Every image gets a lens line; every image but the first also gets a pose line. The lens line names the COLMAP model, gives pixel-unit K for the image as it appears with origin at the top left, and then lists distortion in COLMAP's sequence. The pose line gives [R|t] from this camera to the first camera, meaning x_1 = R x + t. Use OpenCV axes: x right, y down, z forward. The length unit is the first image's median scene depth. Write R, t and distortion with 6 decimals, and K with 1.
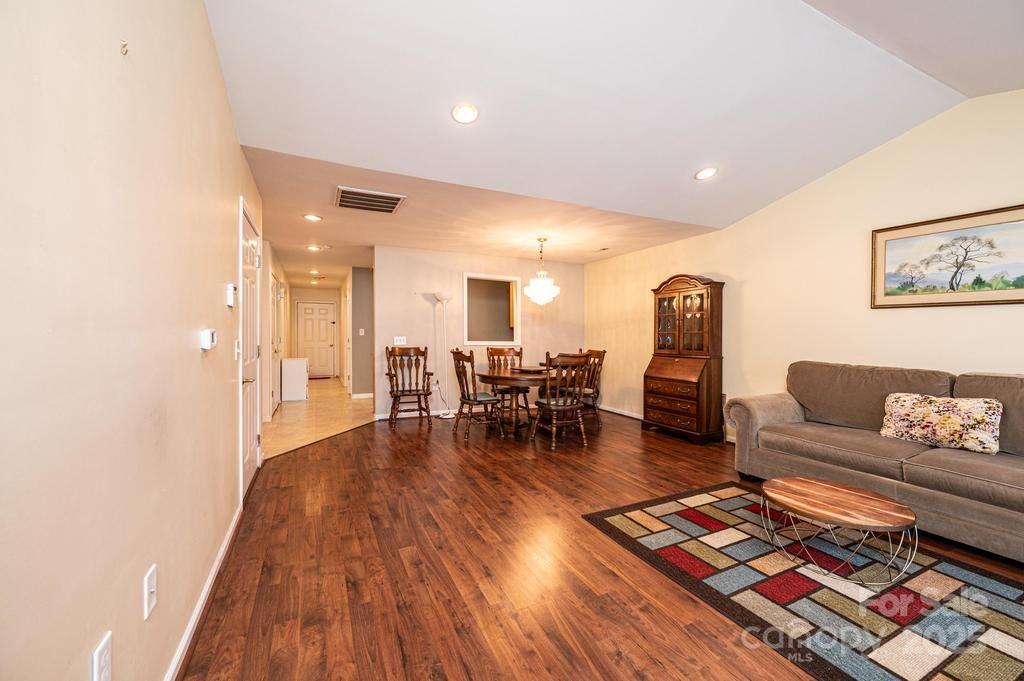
lens RADIAL K [[406.0, 0, 512.0], [0, 406.0, 340.5], [0, 0, 1]] dist [-0.000152, -0.000045]
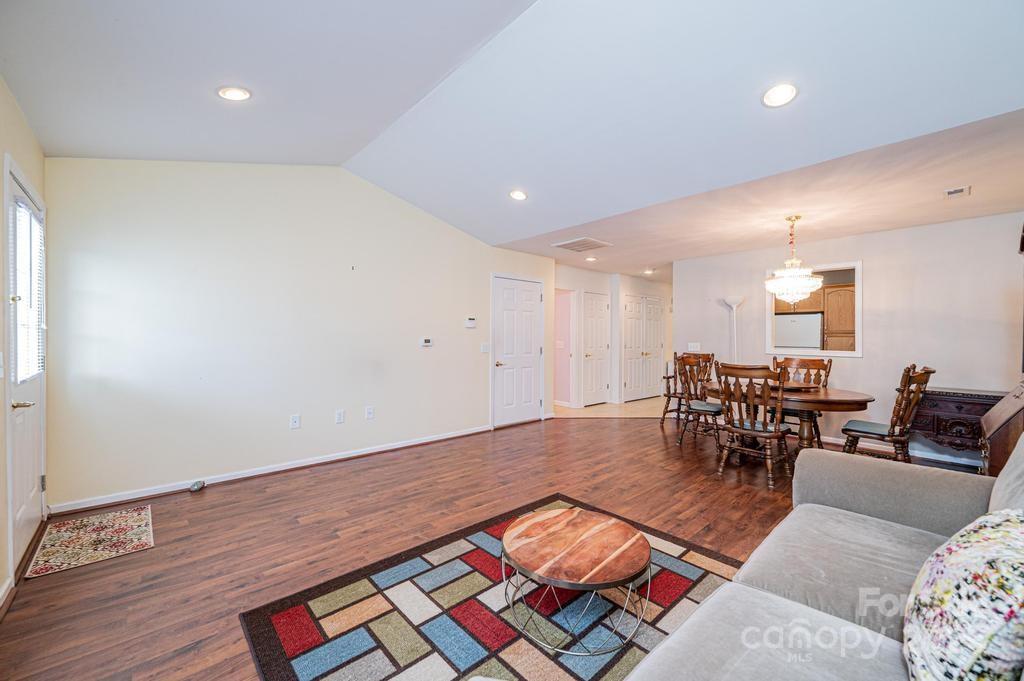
lens RADIAL K [[406.0, 0, 512.0], [0, 406.0, 340.5], [0, 0, 1]] dist [-0.000152, -0.000045]
pose [[0.289756, 0.004211, -0.957091, 1.110123], [-0.019577, 0.999807, -0.001528, -0.008007], [0.956900, 0.019180, 0.289782, 0.456193]]
